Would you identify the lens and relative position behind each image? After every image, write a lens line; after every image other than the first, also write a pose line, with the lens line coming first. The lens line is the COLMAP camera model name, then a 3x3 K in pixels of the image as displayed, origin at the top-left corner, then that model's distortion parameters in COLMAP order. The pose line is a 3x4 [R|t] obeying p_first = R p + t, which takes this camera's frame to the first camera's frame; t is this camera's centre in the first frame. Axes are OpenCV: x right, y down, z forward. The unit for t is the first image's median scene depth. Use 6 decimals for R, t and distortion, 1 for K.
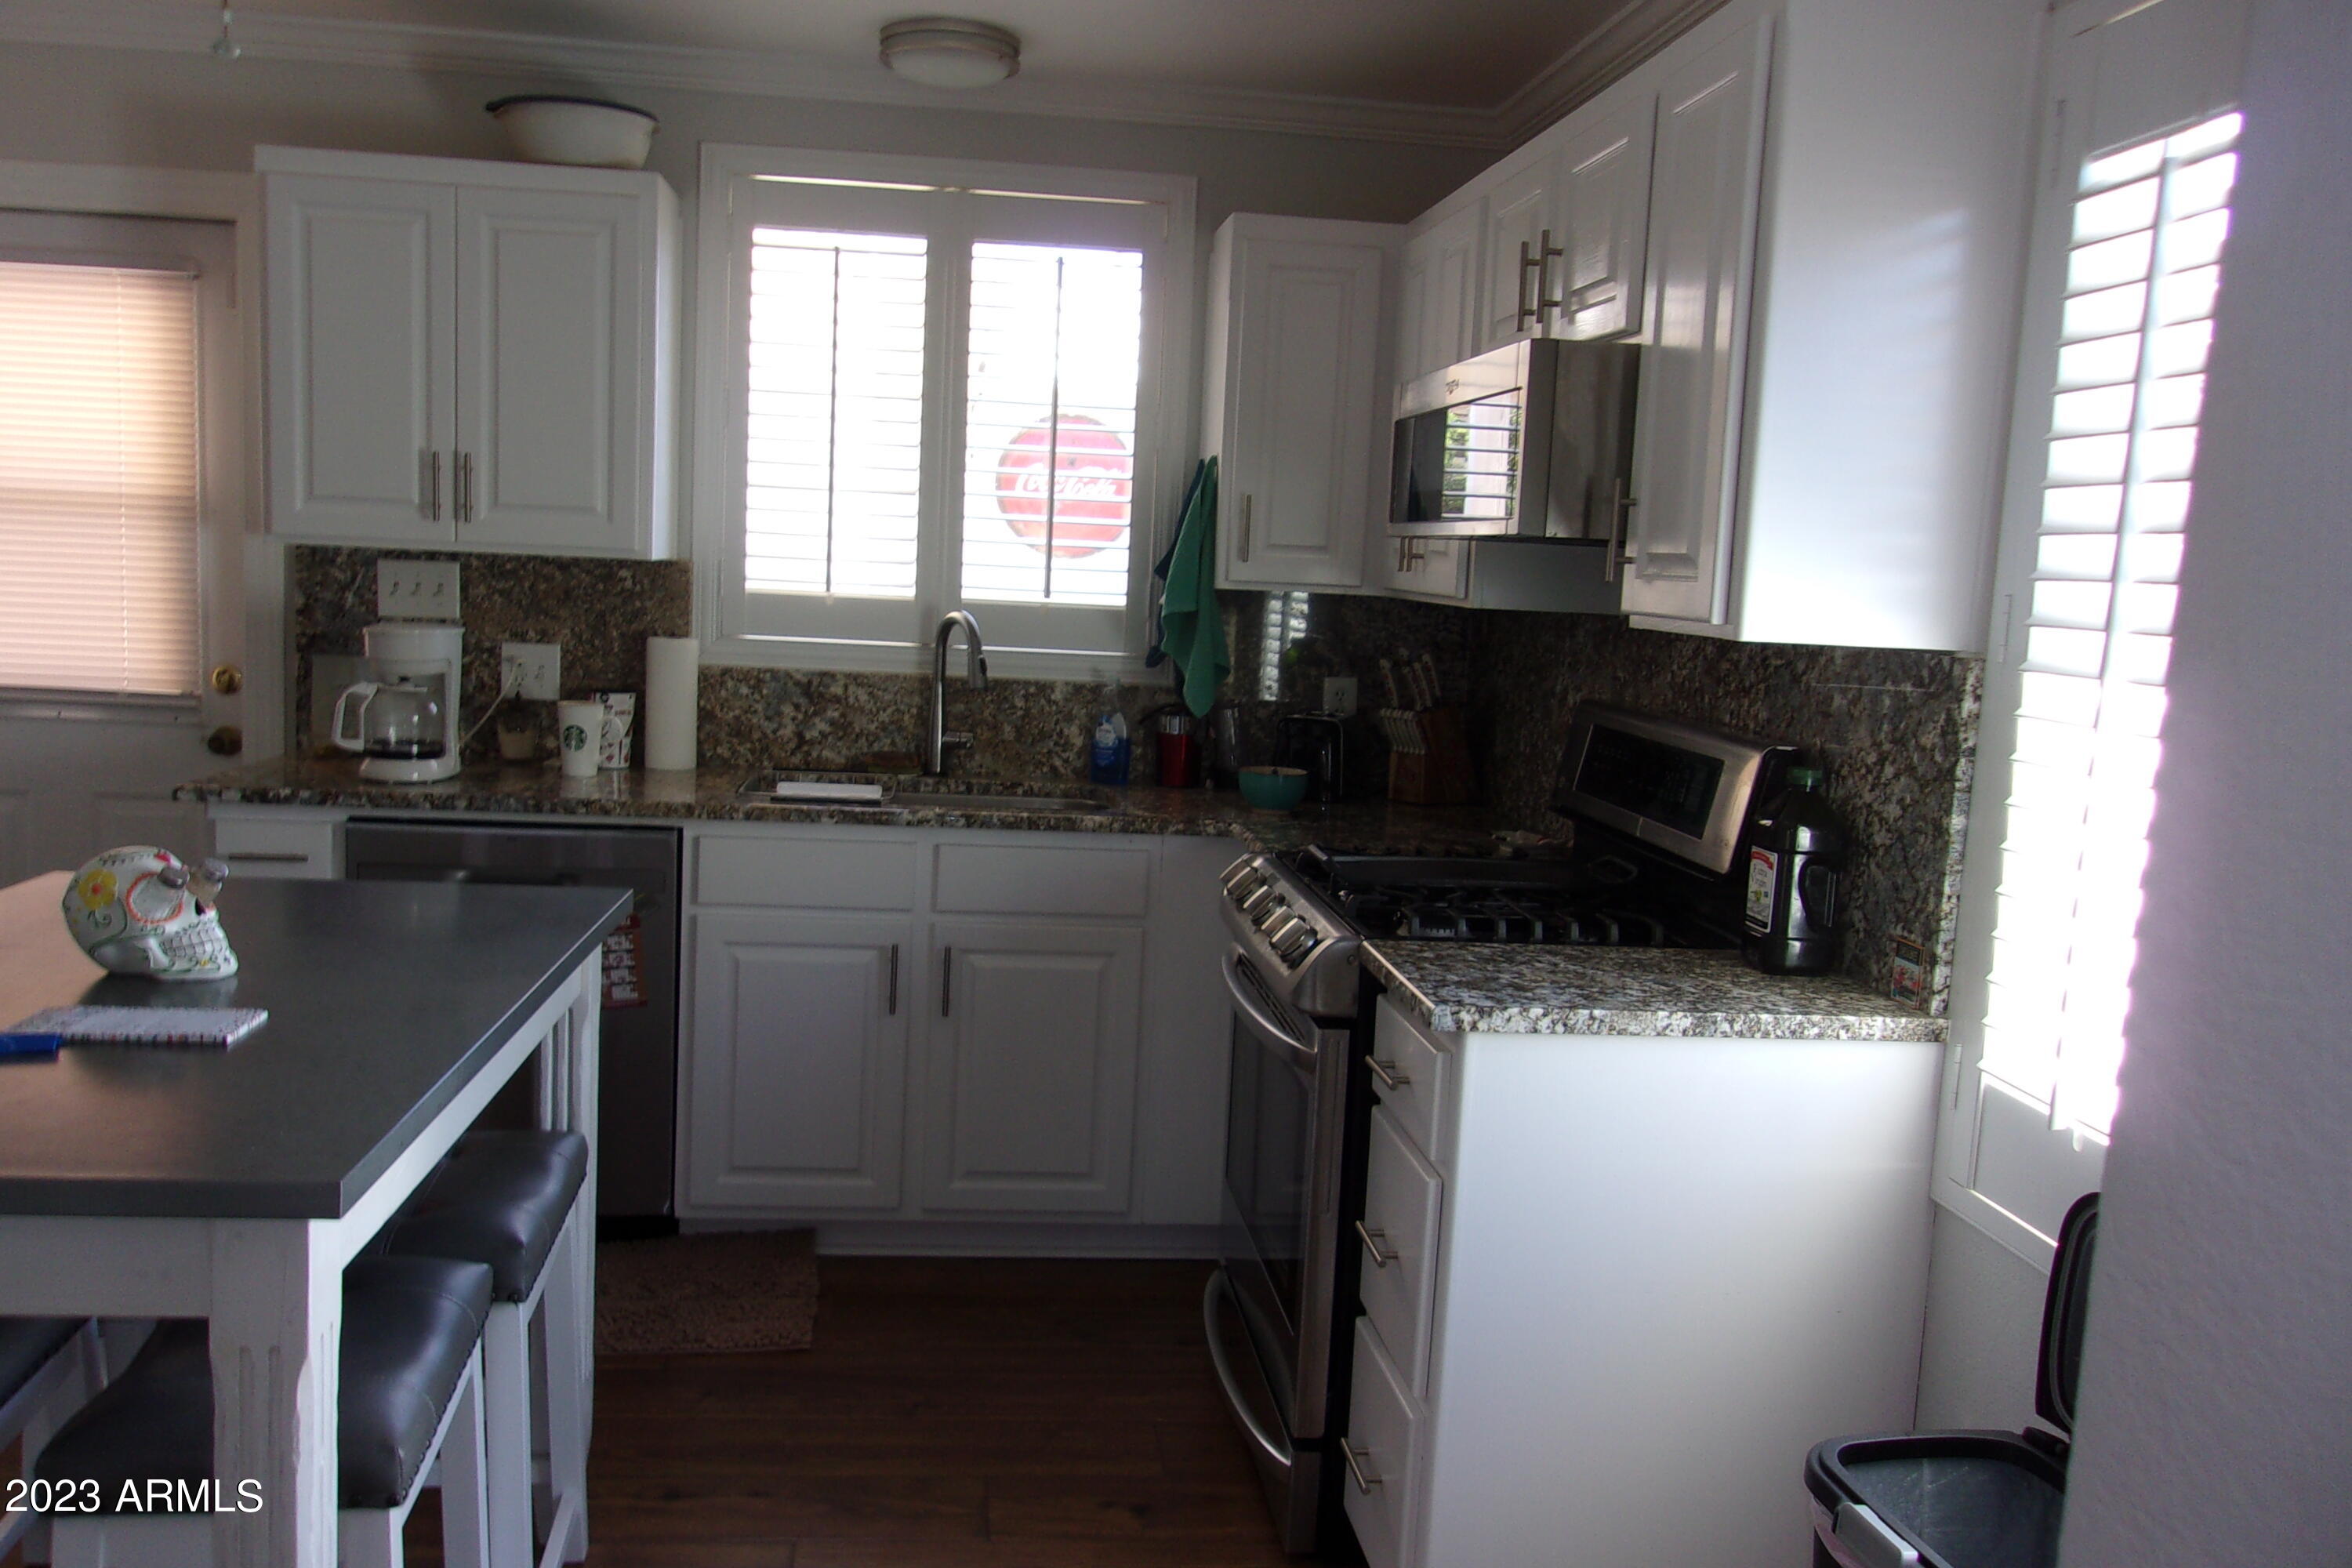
lens RADIAL K [[1921.1, 0, 1176.0], [0, 1921.1, 784.0], [0, 0, 1]] dist [-0.001260, 0.051551]
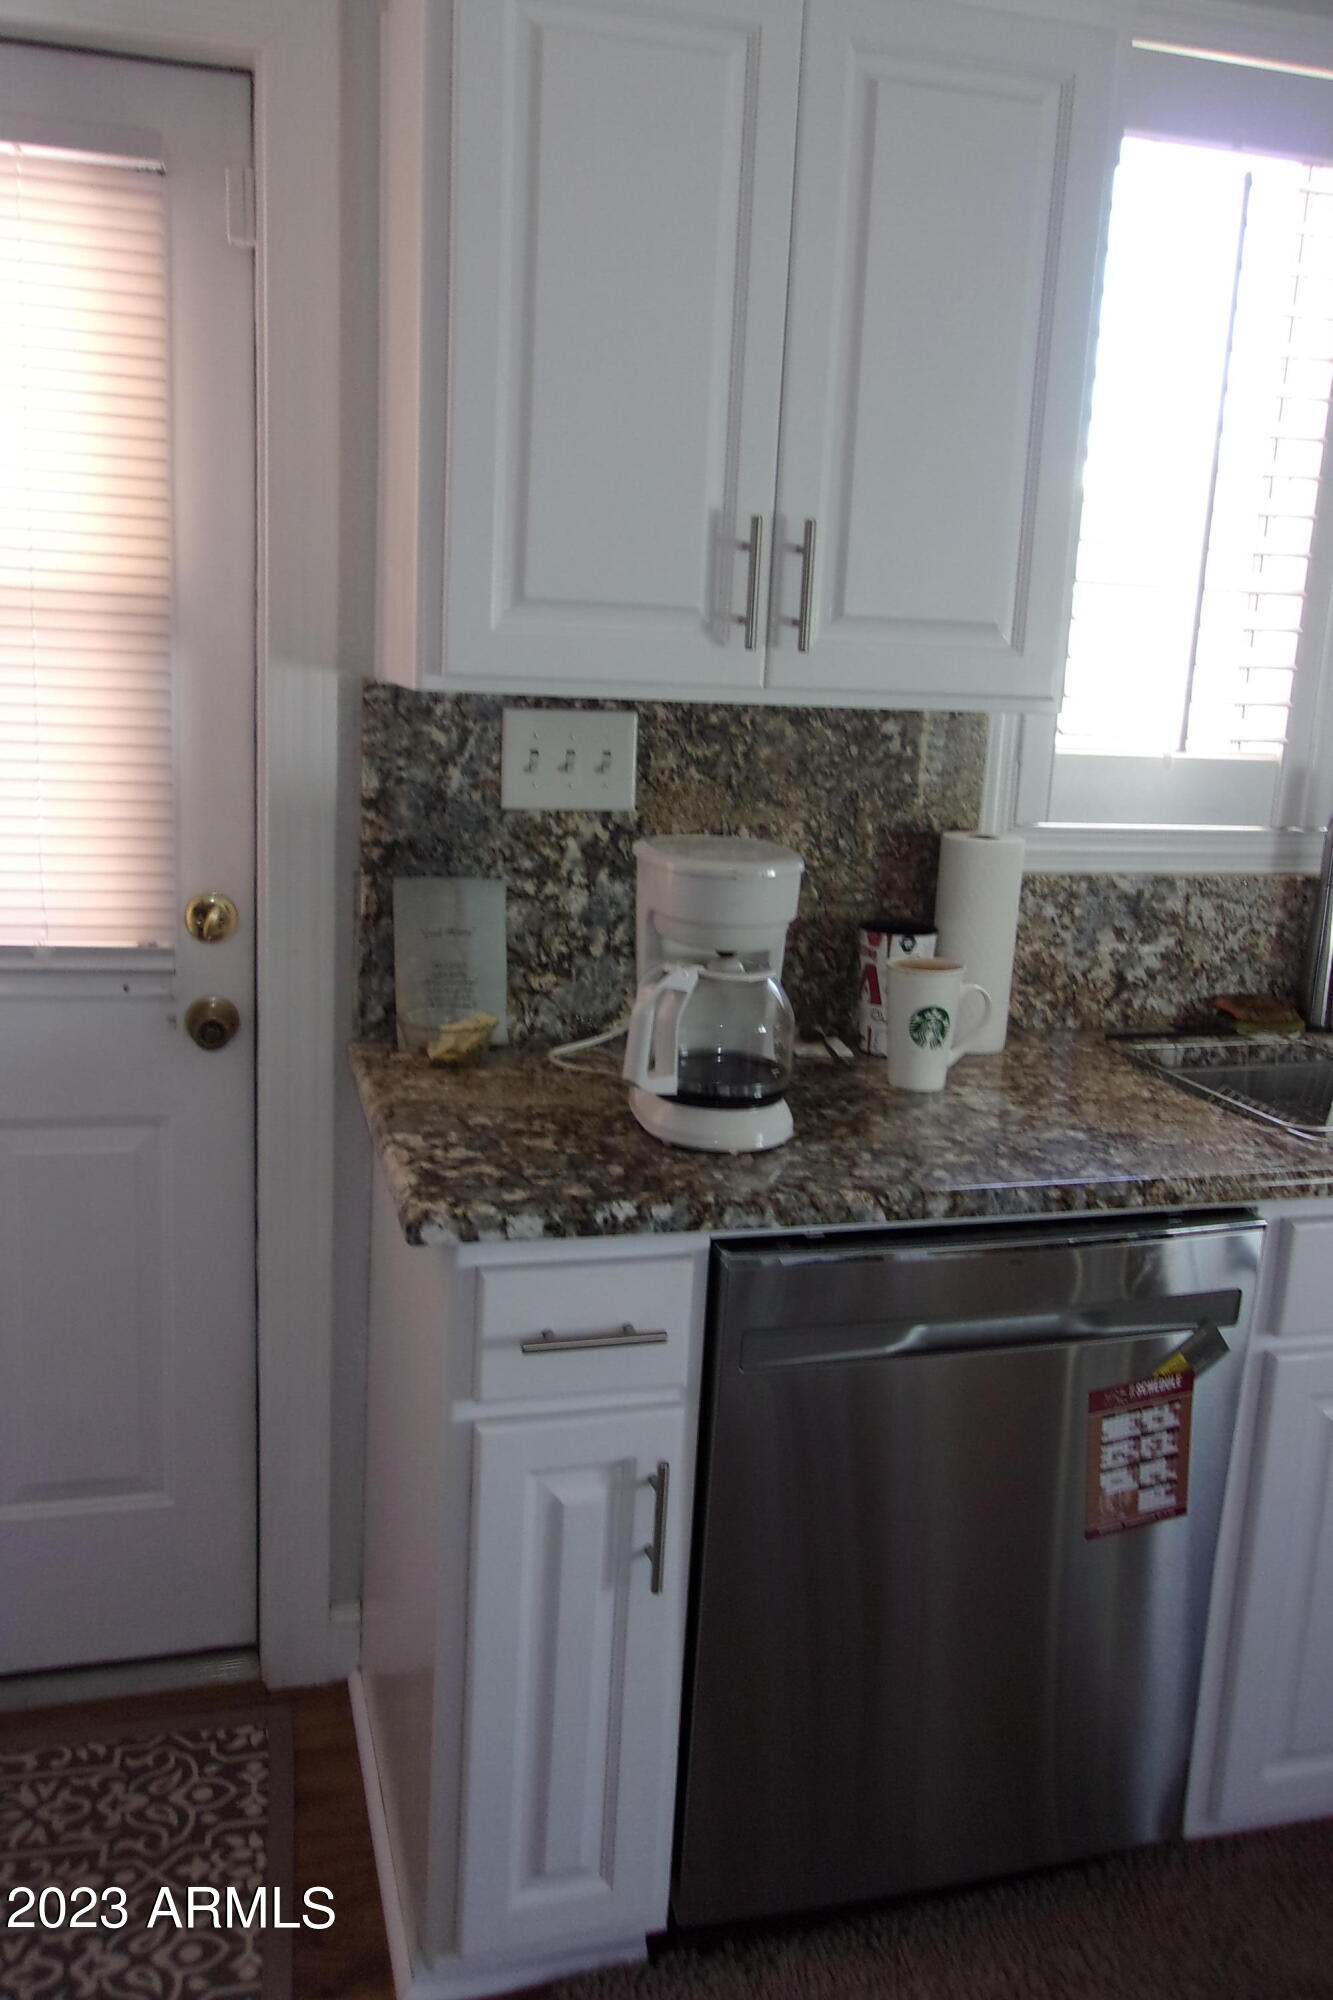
lens RADIAL K [[1609.6, 0, 725.2], [0, 1609.6, 1042.0], [0, 0, 1]] dist [0.177022, -0.470679]
pose [[0.984601, -0.039834, 0.170218, -0.430233], [0.016192, 0.990288, 0.138086, -0.082998], [-0.174065, -0.133203, 0.975684, 0.497534]]
